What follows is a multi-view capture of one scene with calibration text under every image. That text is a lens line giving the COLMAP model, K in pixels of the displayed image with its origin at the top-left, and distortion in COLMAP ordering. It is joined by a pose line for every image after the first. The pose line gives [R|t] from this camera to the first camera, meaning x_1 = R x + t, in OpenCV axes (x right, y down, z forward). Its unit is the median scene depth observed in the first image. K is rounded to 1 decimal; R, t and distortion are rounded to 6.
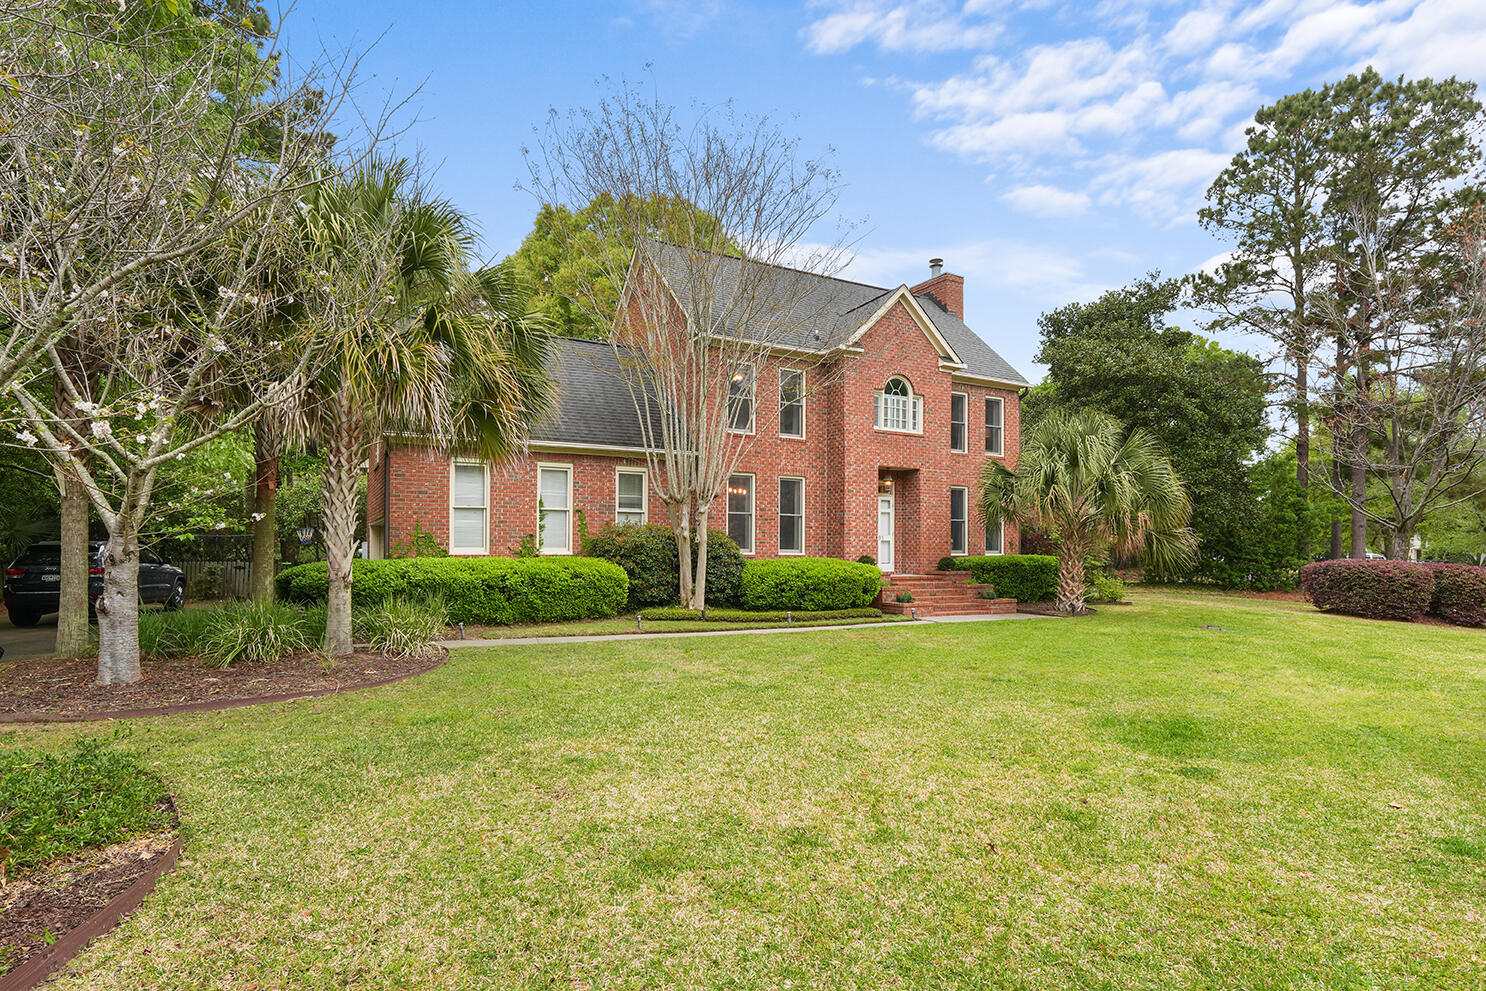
lens RADIAL K [[804.9, 0, 748.8], [0, 804.9, 501.2], [0, 0, 1]] dist [0.029683, -0.000419]
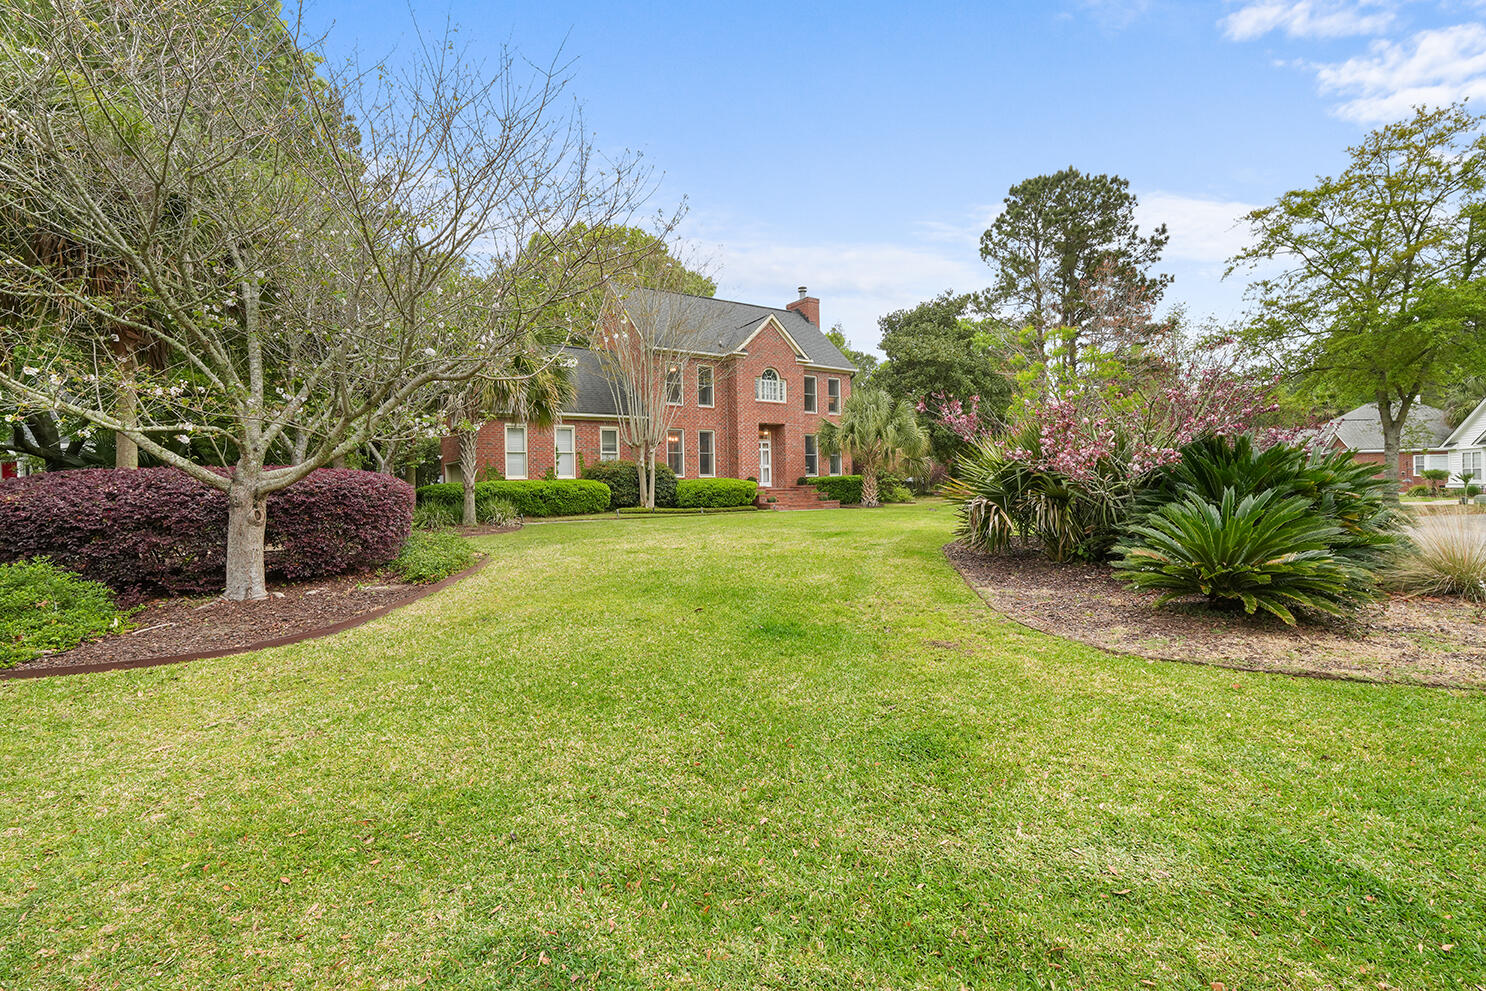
lens RADIAL K [[664.6, 0, 739.3], [0, 664.6, 456.0], [0, 0, 1]] dist [-0.015804, 0.001216]
pose [[0.997779, -0.019598, 0.063666, 0.033886], [0.018567, 0.999687, 0.016752, 0.001041], [-0.063974, -0.015533, 0.997831, -0.385713]]
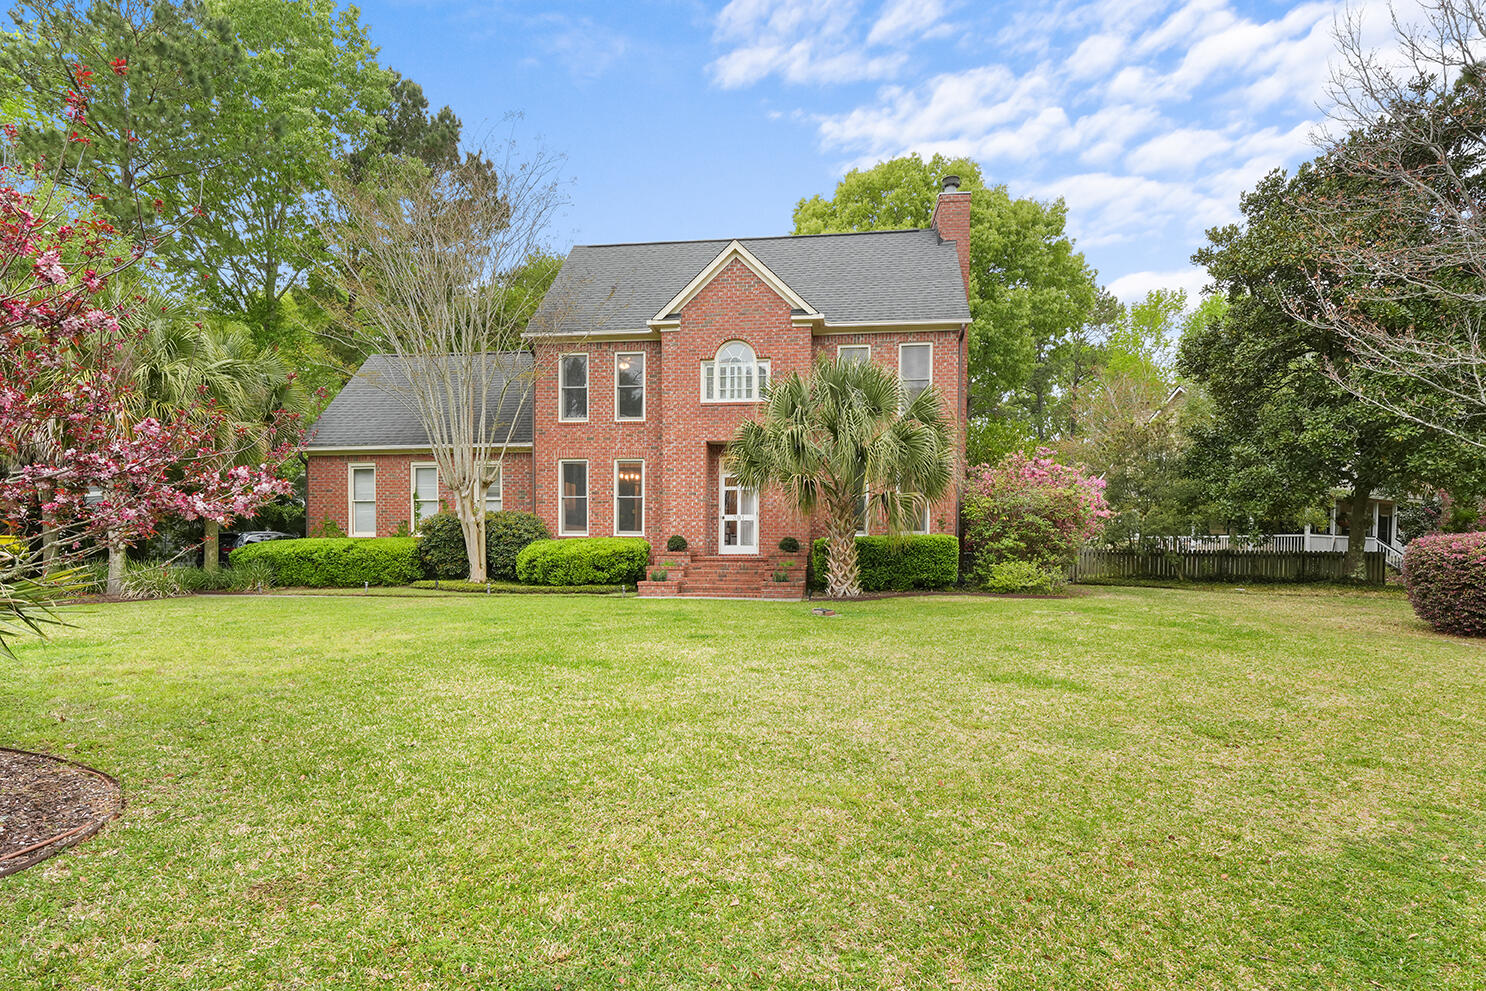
lens RADIAL K [[825.1, 0, 717.1], [0, 825.1, 532.1], [0, 0, 1]] dist [0.040034, 0.000025]
pose [[0.794719, -0.019465, -0.606666, 0.795362], [0.037602, 0.999145, 0.017199, 0.049025], [0.605812, -0.036480, 0.794771, 0.248339]]
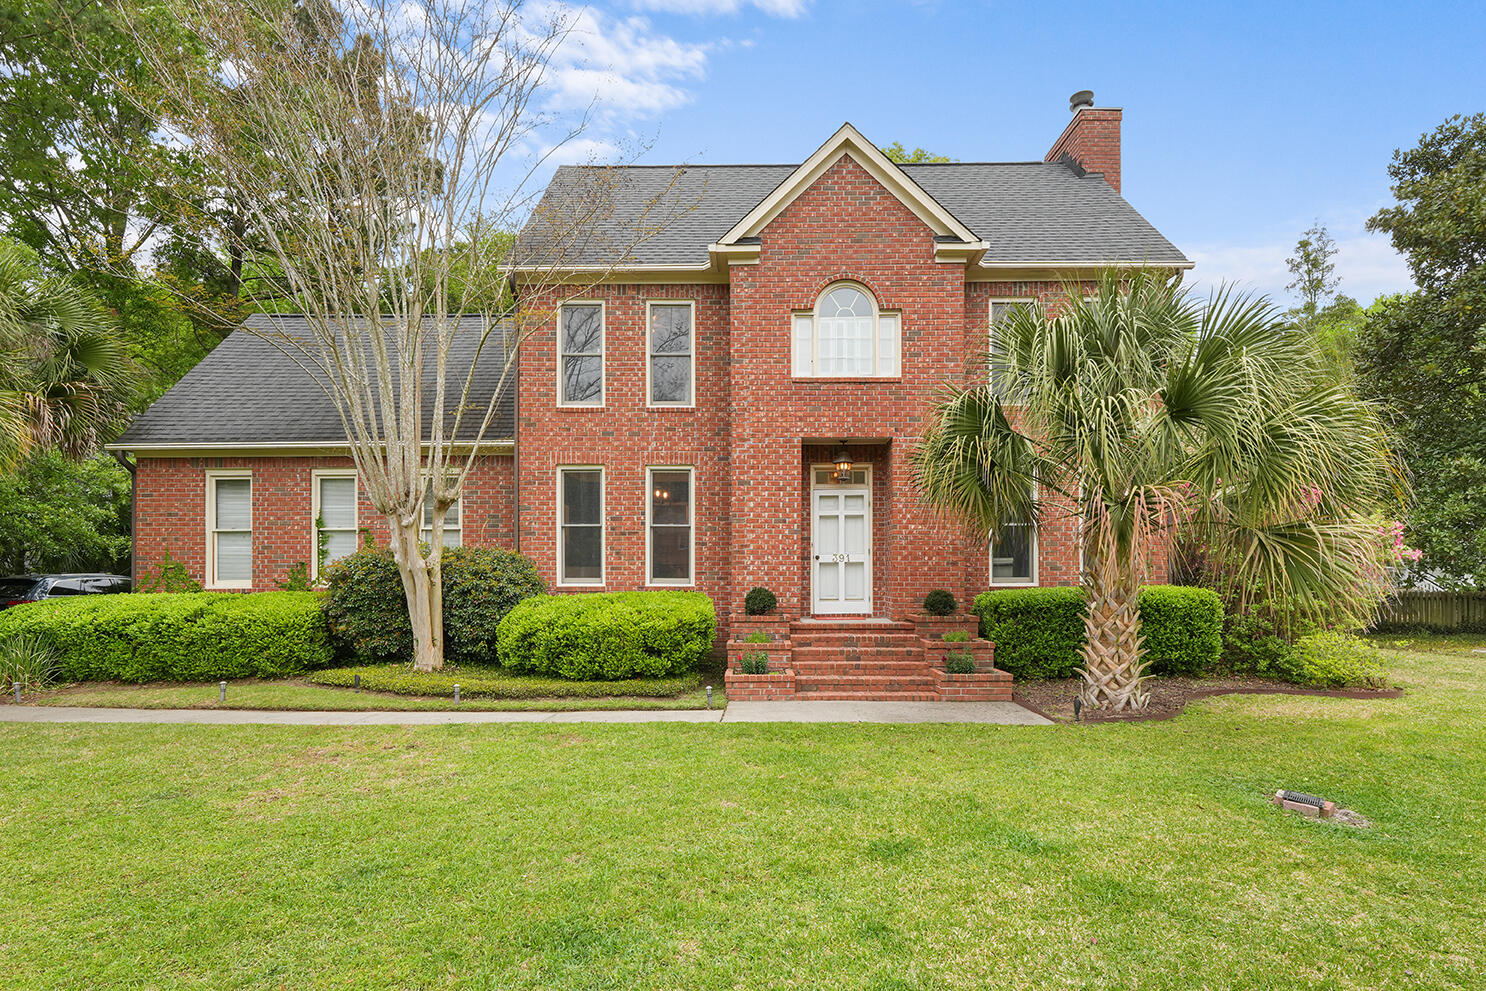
lens RADIAL K [[804.9, 0, 735.1], [0, 804.9, 540.8], [0, 0, 1]] dist [0.029683, -0.000419]
pose [[0.862118, -0.029271, -0.505862, 0.441263], [0.038779, 0.999214, 0.008271, 0.026991], [0.505222, -0.026747, 0.862575, 0.480152]]
